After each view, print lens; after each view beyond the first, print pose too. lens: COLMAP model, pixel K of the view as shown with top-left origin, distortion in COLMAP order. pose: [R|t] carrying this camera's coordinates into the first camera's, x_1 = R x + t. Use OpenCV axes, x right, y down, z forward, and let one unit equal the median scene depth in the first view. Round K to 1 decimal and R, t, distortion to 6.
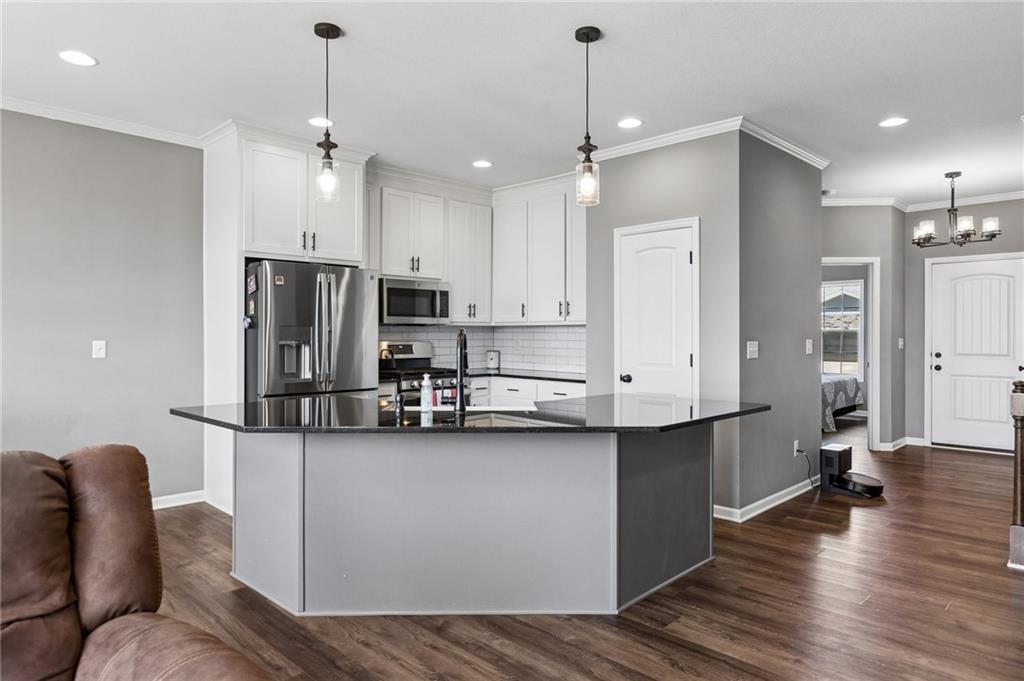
lens RADIAL K [[636.4, 0, 508.9], [0, 636.4, 335.3], [0, 0, 1]] dist [-0.013328, 0.008996]
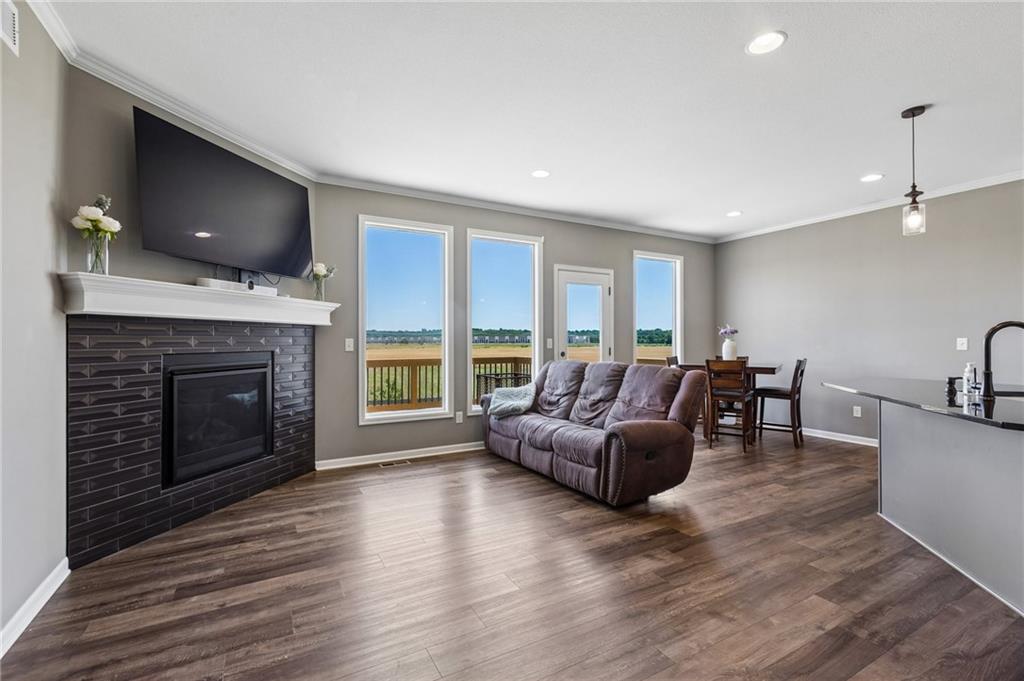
lens RADIAL K [[452.4, 0, 508.5], [0, 452.4, 339.1], [0, 0, 1]] dist [0.002224, -0.000647]
pose [[-0.273061, -0.004634, -0.961986, 0.541885], [0.000570, 0.999987, -0.004979, 0.013382], [0.961997, -0.001908, -0.273055, 0.248356]]
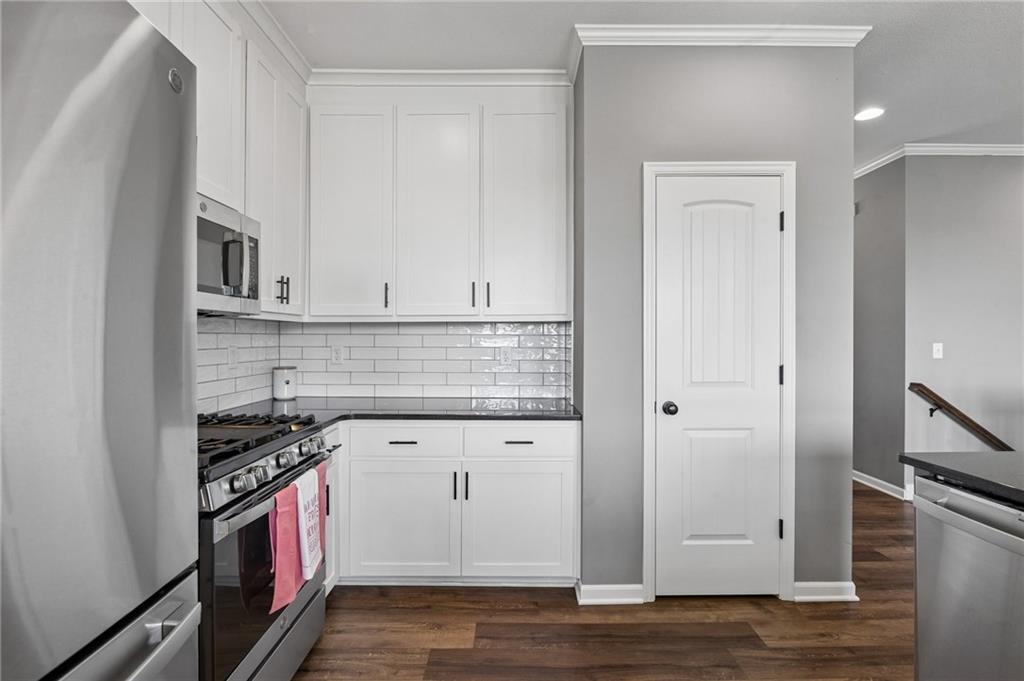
lens RADIAL K [[482.4, 0, 518.2], [0, 482.4, 341.4], [0, 0, 1]] dist [-0.008509, 0.000423]
pose [[0.709573, -0.008480, 0.704581, -0.241213], [0.003573, 0.999958, 0.008438, -0.001692], [-0.704623, -0.003470, 0.709574, 0.752930]]
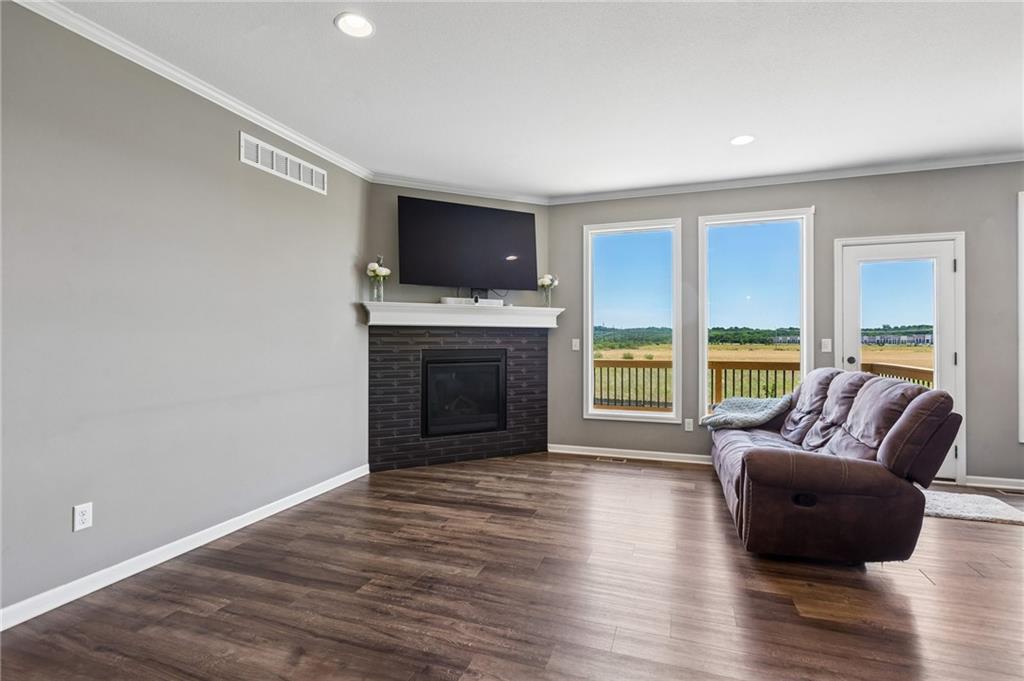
lens RADIAL K [[482.4, 0, 511.6], [0, 482.4, 337.1], [0, 0, 1]] dist [-0.008509, 0.000423]
pose [[-0.901853, -0.005905, -0.432002, 0.361747], [-0.003112, 0.999969, -0.007171, 0.011592], [0.432031, -0.005123, -0.901844, 0.579313]]
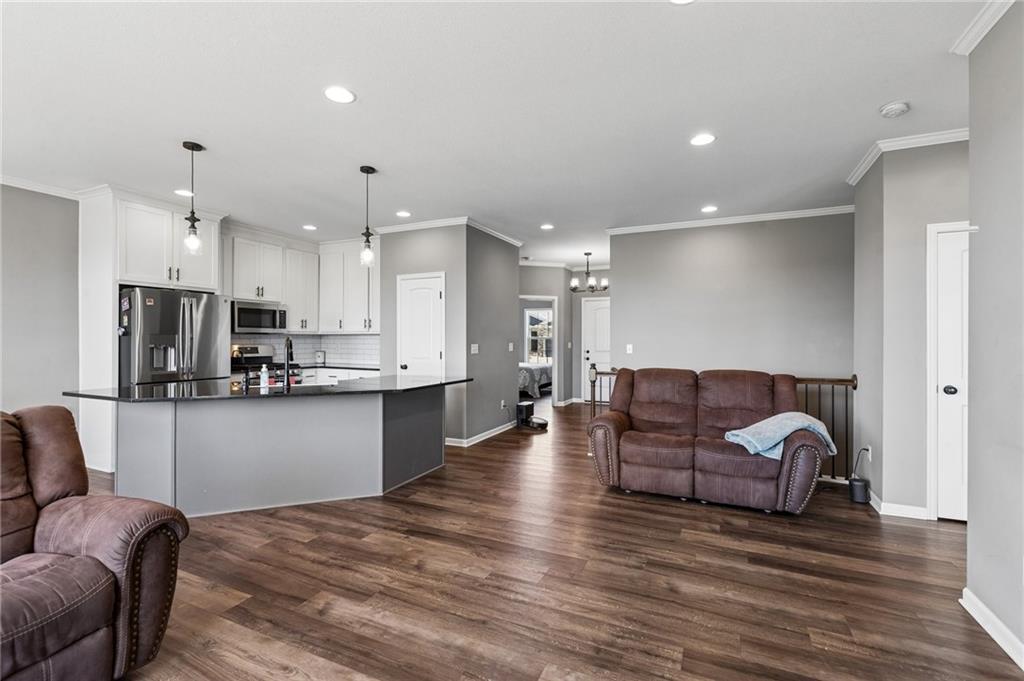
lens RADIAL K [[452.4, 0, 510.3], [0, 452.4, 339.9], [0, 0, 1]] dist [0.002224, -0.000647]
pose [[0.939317, 0.000729, 0.343049, 0.039923], [-0.000277, 0.999999, -0.001368, -0.000388], [-0.343050, 0.001190, 0.939316, -0.189655]]
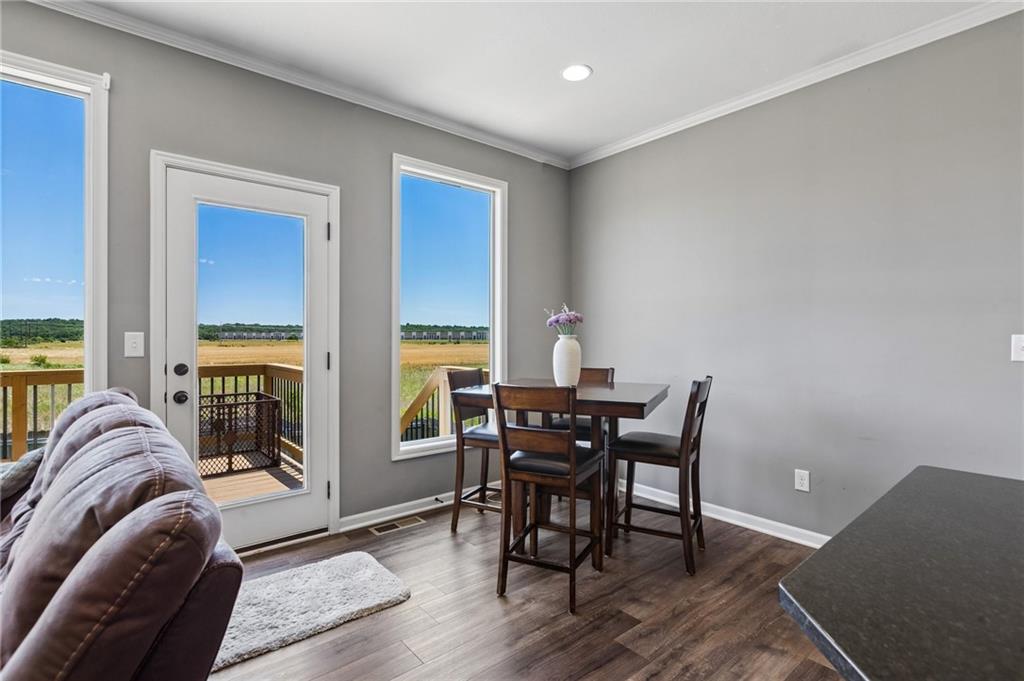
lens RADIAL K [[491.2, 0, 506.4], [0, 491.2, 338.3], [0, 0, 1]] dist [-0.008959, 0.001333]
pose [[-0.096689, 0.000357, -0.995315, -0.082911], [-0.002541, 0.999997, 0.000606, 0.011609], [0.995311, 0.002587, -0.096688, 0.448809]]
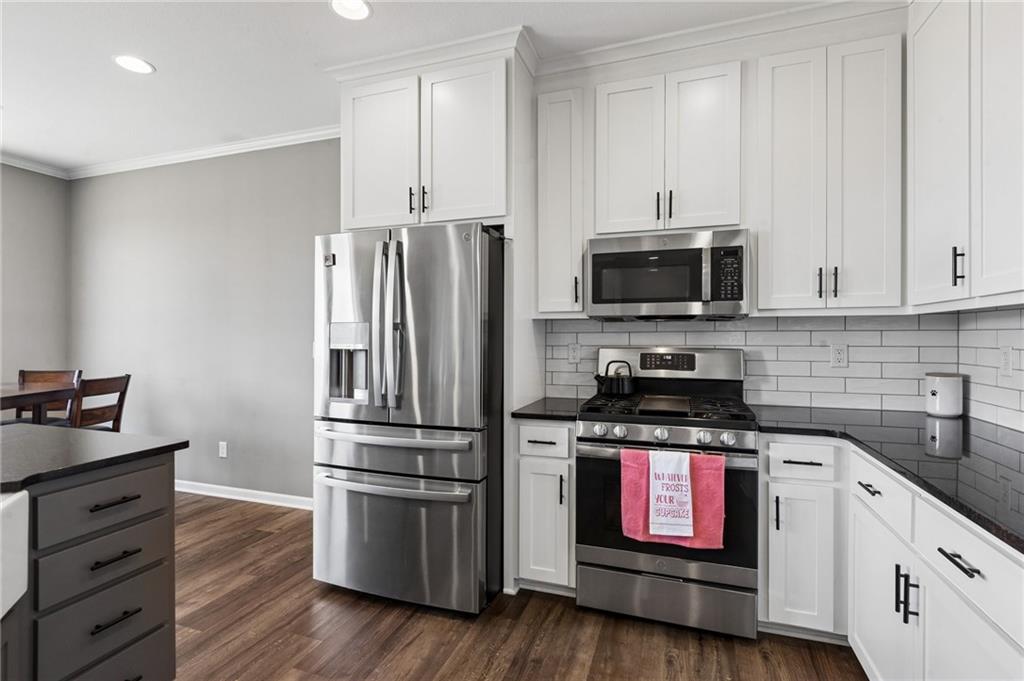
lens RADIAL K [[482.4, 0, 514.0], [0, 482.4, 339.1], [0, 0, 1]] dist [-0.008509, 0.000423]
pose [[0.443187, -0.000474, -0.896429, 0.186963], [-0.005691, 0.999978, -0.003342, 0.004808], [0.896411, 0.006583, 0.443175, 0.809459]]
